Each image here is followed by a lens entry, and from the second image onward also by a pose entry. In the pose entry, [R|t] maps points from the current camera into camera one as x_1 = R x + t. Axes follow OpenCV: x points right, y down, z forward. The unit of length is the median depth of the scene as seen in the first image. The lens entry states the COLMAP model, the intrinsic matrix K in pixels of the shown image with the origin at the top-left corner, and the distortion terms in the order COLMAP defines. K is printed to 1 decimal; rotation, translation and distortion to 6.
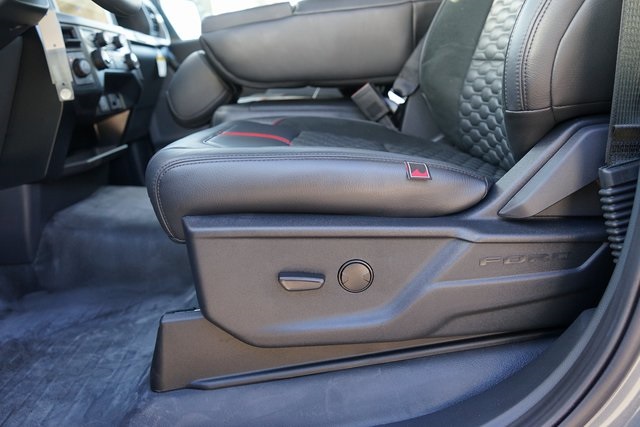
lens RADIAL K [[527.2, 0, 320.9], [0, 527.2, 212.0], [0, 0, 1]] dist [-0.038021, 0.020980]
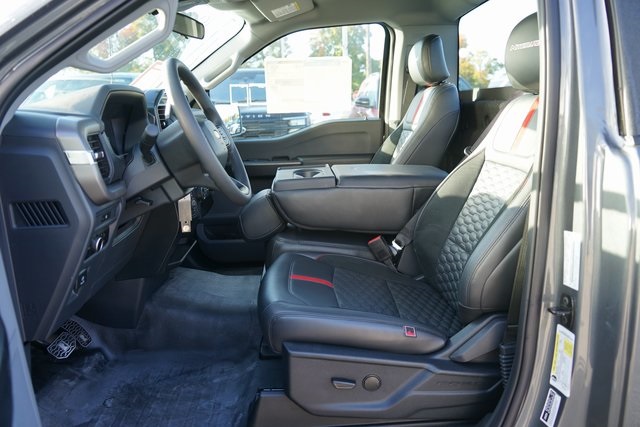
lens RADIAL K [[527.2, 0, 321.9], [0, 527.2, 215.6], [0, 0, 1]] dist [-0.038021, 0.020980]
pose [[0.993068, 0.109832, 0.041866, -0.170021], [-0.107493, 0.992709, -0.054534, -0.234059], [-0.047551, 0.049655, 0.997634, -0.596510]]
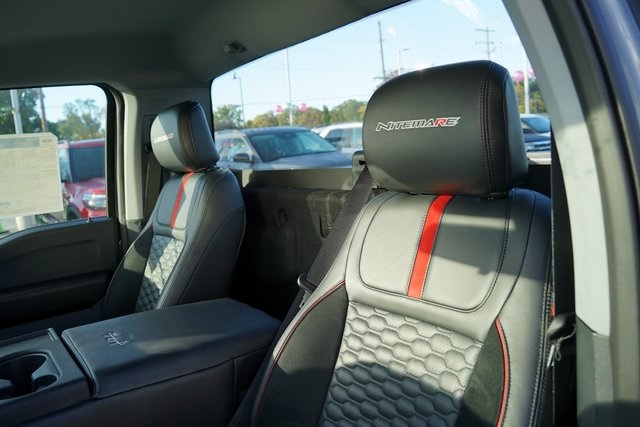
lens RADIAL K [[527.2, 0, 322.5], [0, 527.2, 212.1], [0, 0, 1]] dist [-0.038021, 0.020980]
pose [[0.832505, 0.003418, 0.554007, -0.226064], [0.107147, 0.980108, -0.167056, -0.549139], [-0.543557, 0.198435, 0.815579, 0.152070]]
